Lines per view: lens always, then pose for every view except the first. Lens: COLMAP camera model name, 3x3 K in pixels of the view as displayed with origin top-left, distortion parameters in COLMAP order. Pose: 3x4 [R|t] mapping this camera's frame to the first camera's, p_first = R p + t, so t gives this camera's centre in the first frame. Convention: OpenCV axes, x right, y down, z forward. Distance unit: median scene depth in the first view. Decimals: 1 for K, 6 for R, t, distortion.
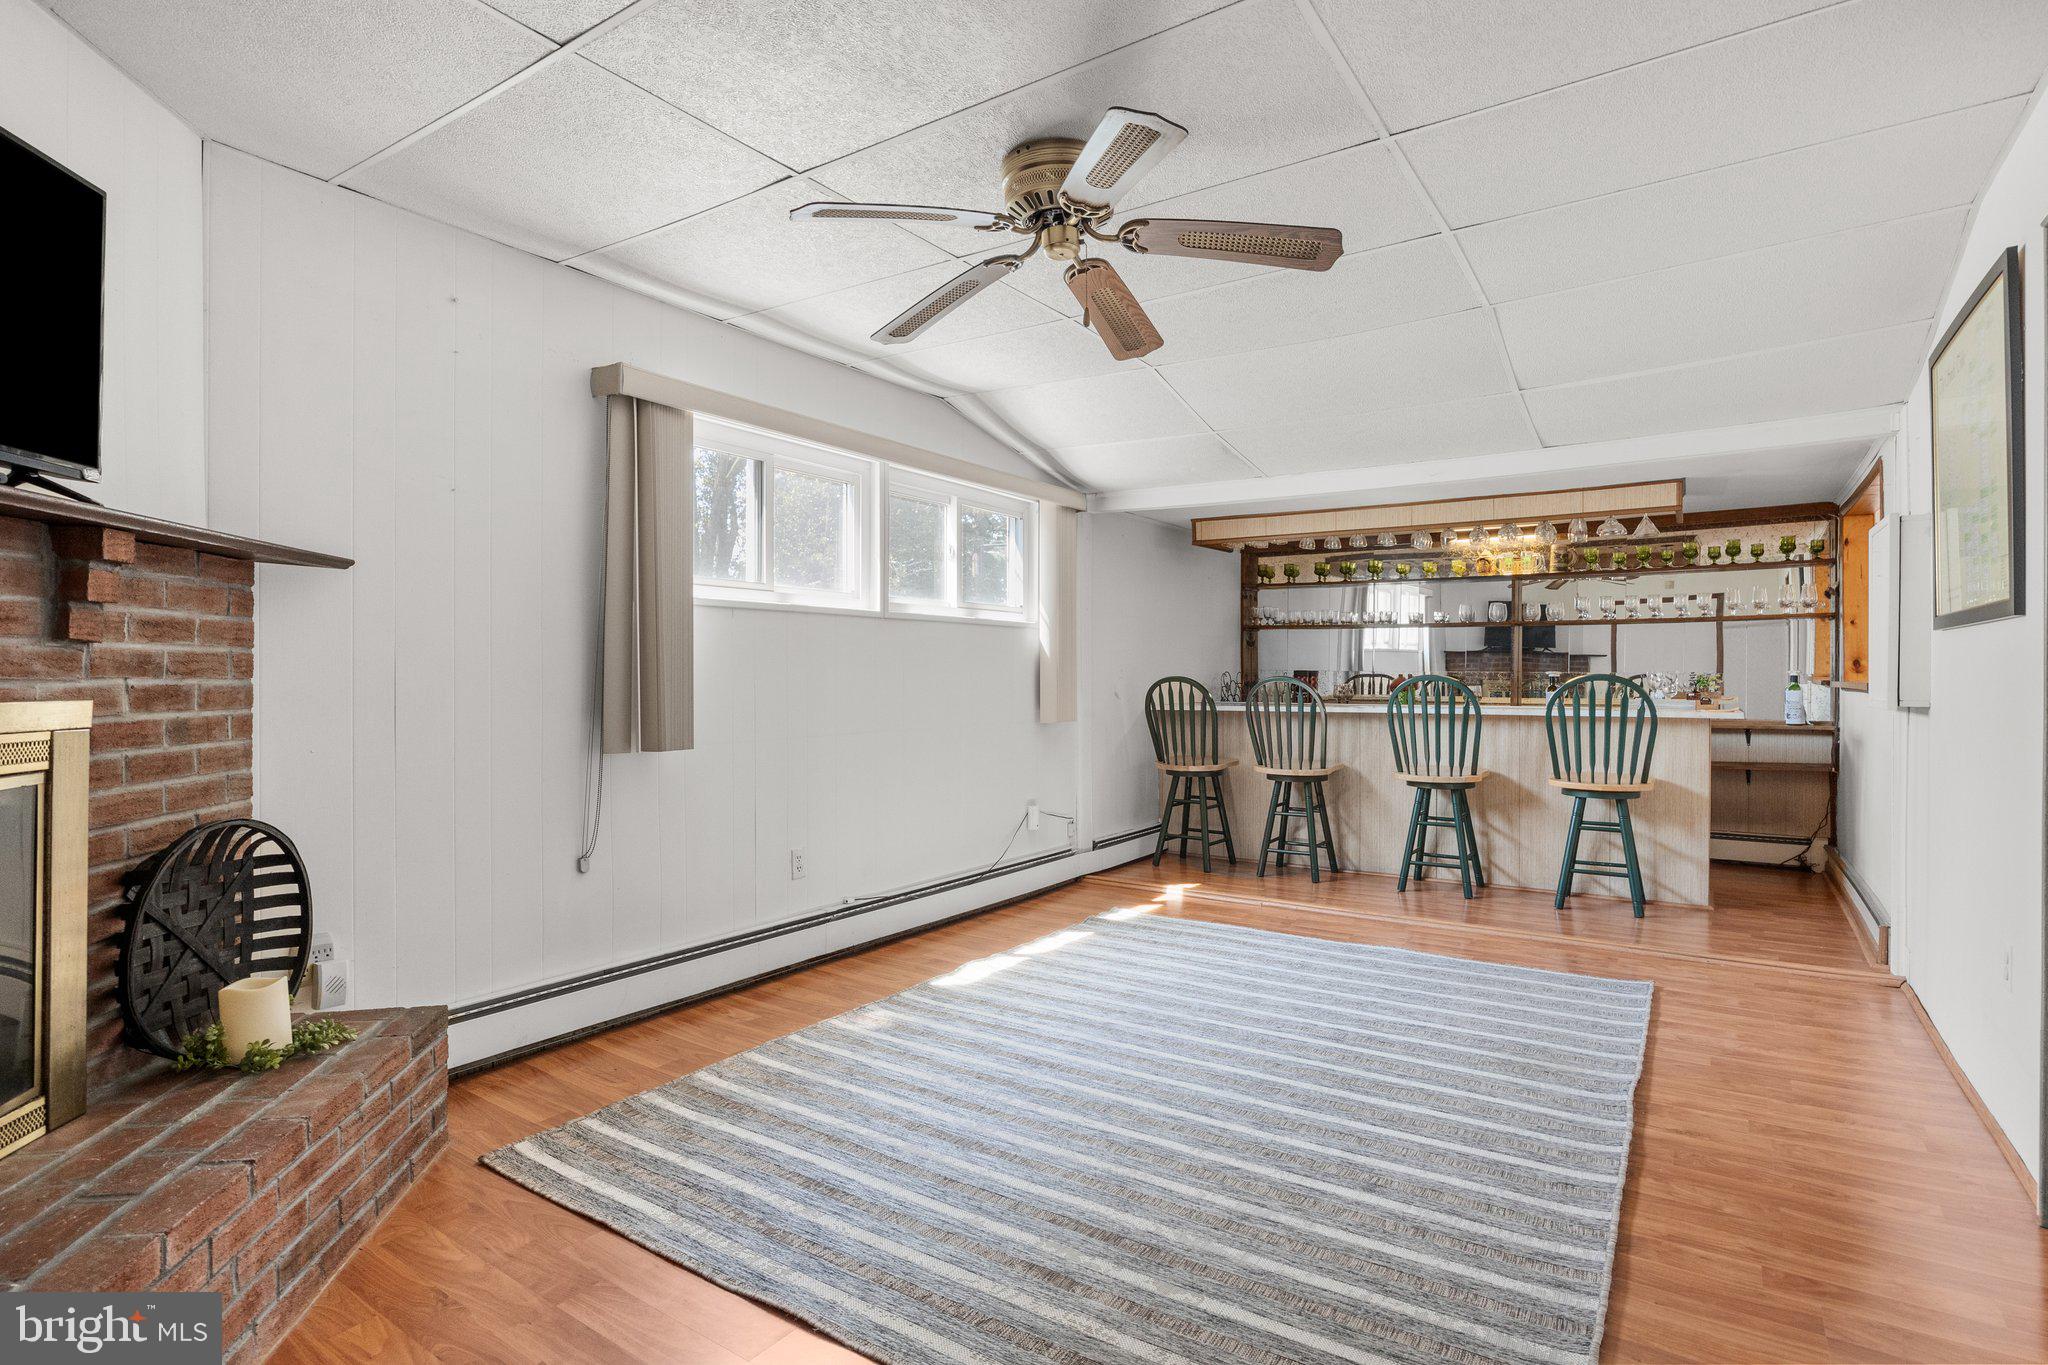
lens RADIAL K [[1054.8, 0, 1028.0], [0, 1054.8, 673.5], [0, 0, 1]] dist [-0.010049, 0.000306]
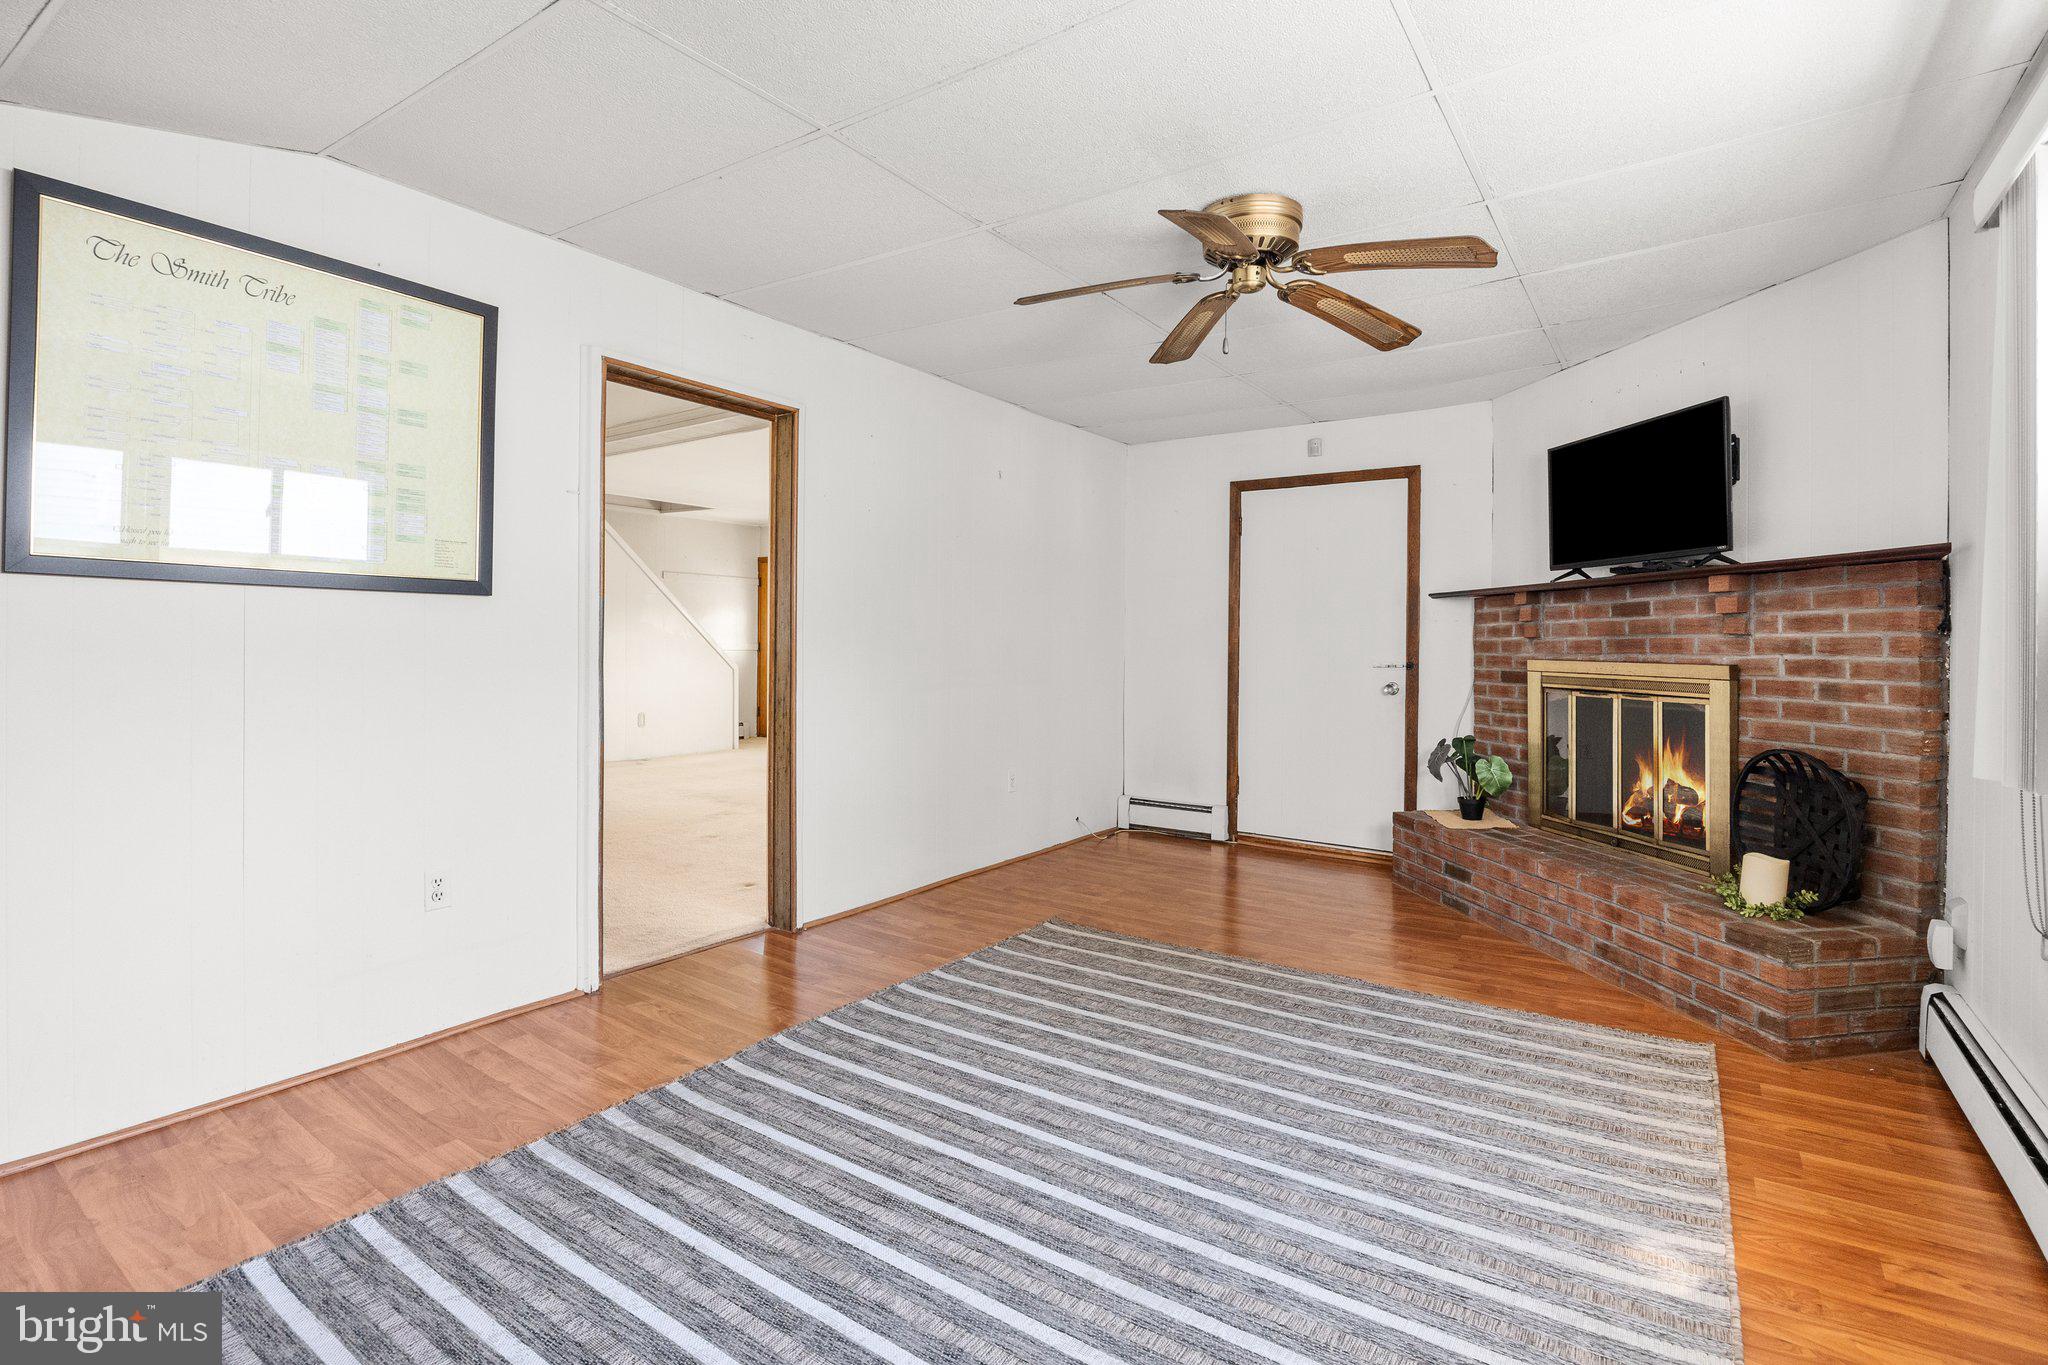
lens RADIAL K [[910.1, 0, 1018.6], [0, 910.1, 638.5], [0, 0, 1]] dist [0.000495, 0.000470]
pose [[-0.999394, -0.009464, 0.033485, 0.190962], [-0.009663, 0.999937, -0.005789, -0.000586], [-0.033428, -0.006110, -0.999422, 1.528670]]
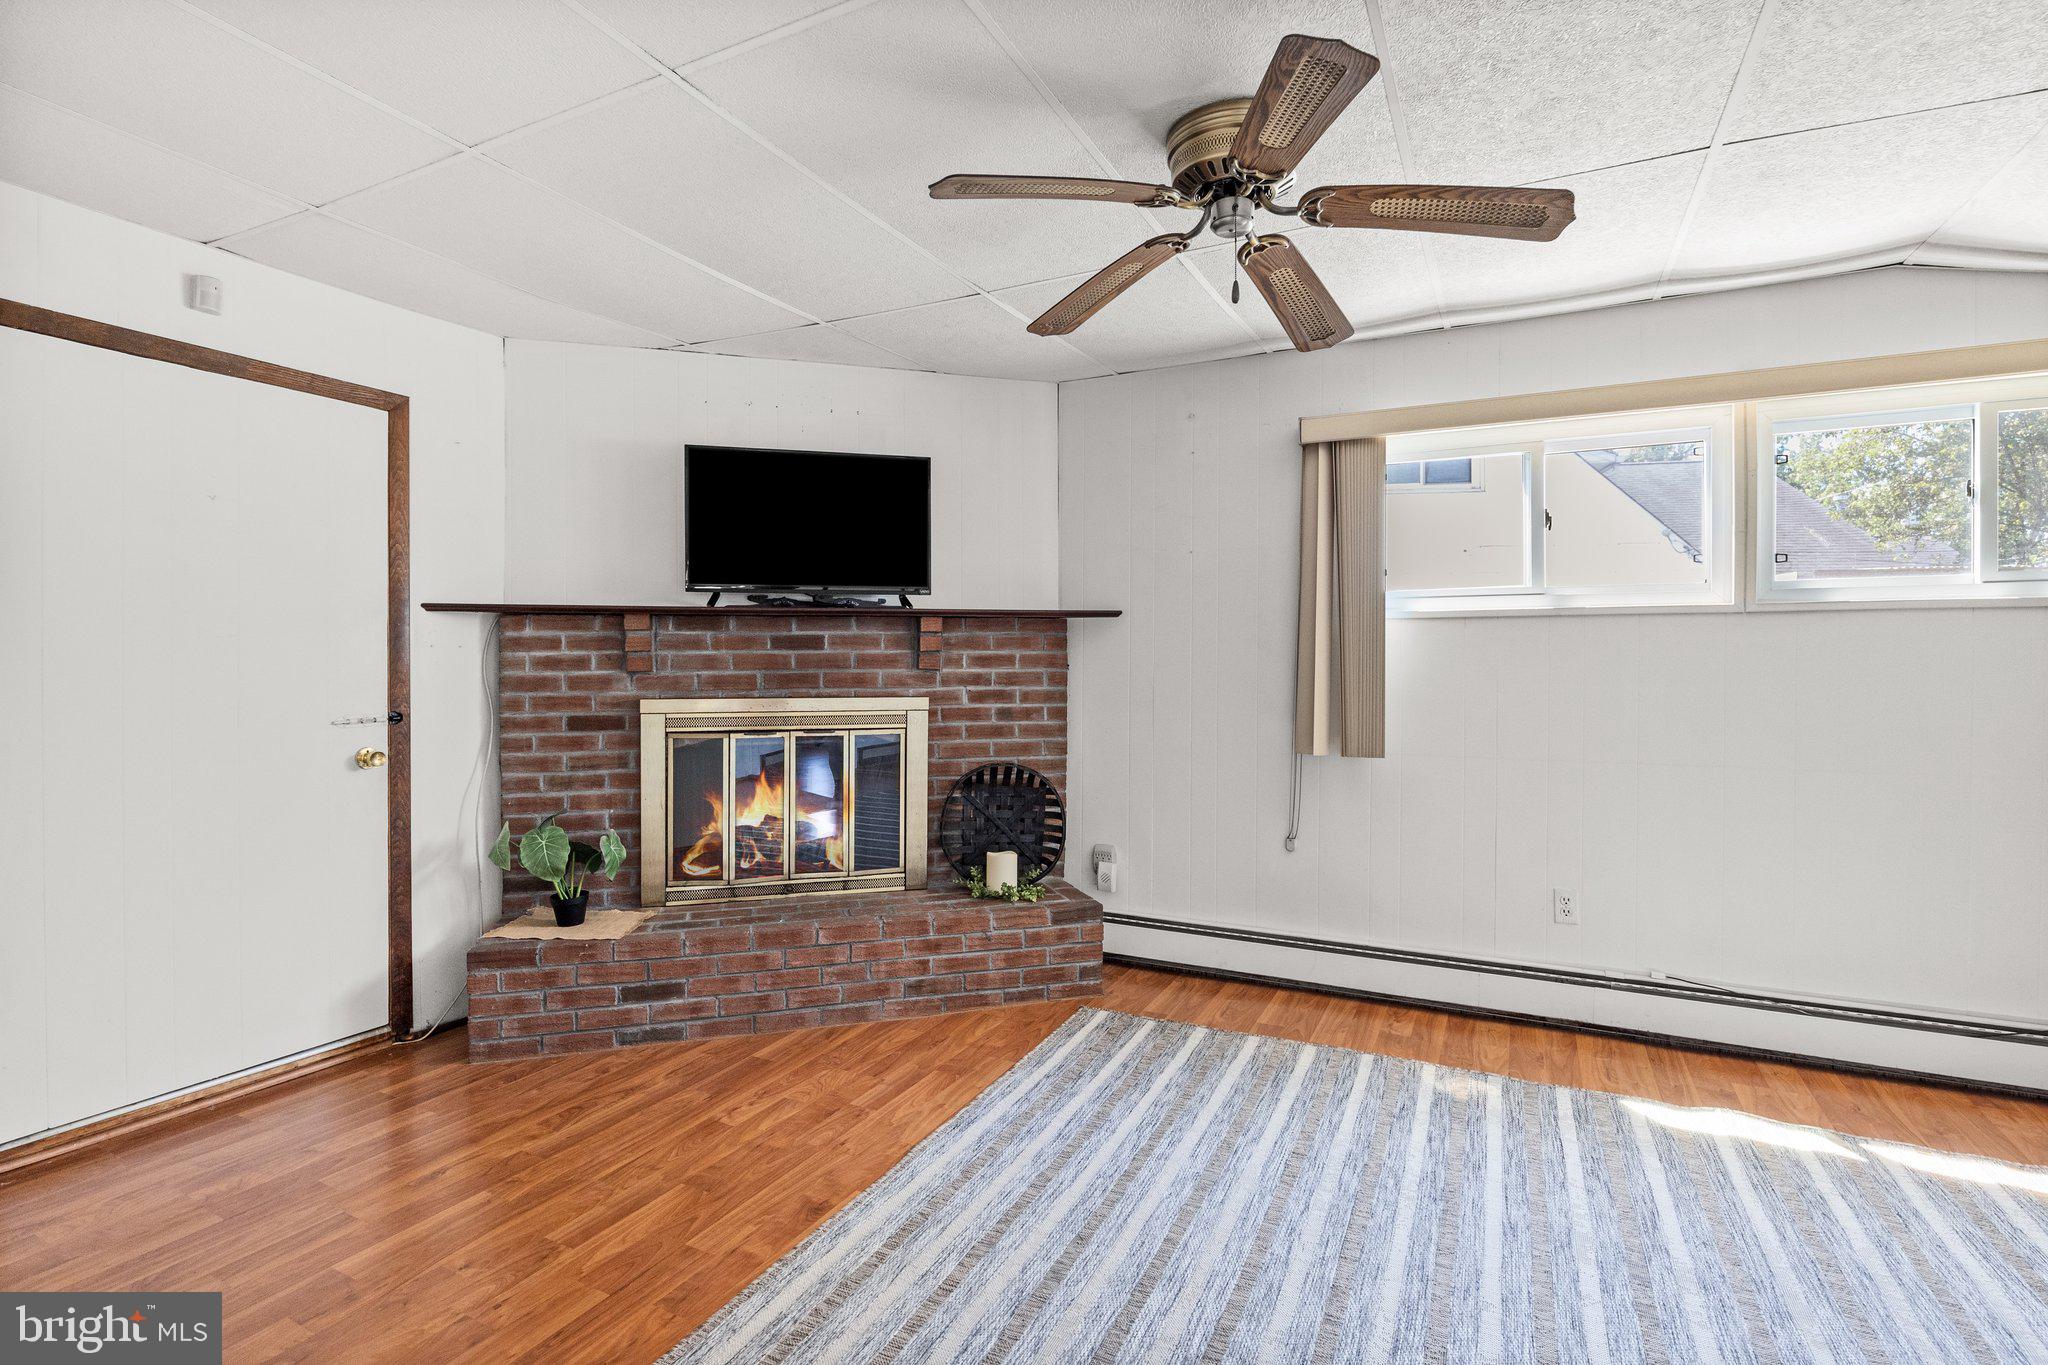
lens RADIAL K [[975.6, 0, 1031.2], [0, 975.6, 663.9], [0, 0, 1]] dist [-0.012557, -0.000181]
pose [[0.097891, -0.000037, -0.995197, 0.631809], [0.001558, 0.999999, 0.000116, -0.023670], [0.995196, -0.001562, 0.097891, 0.575987]]
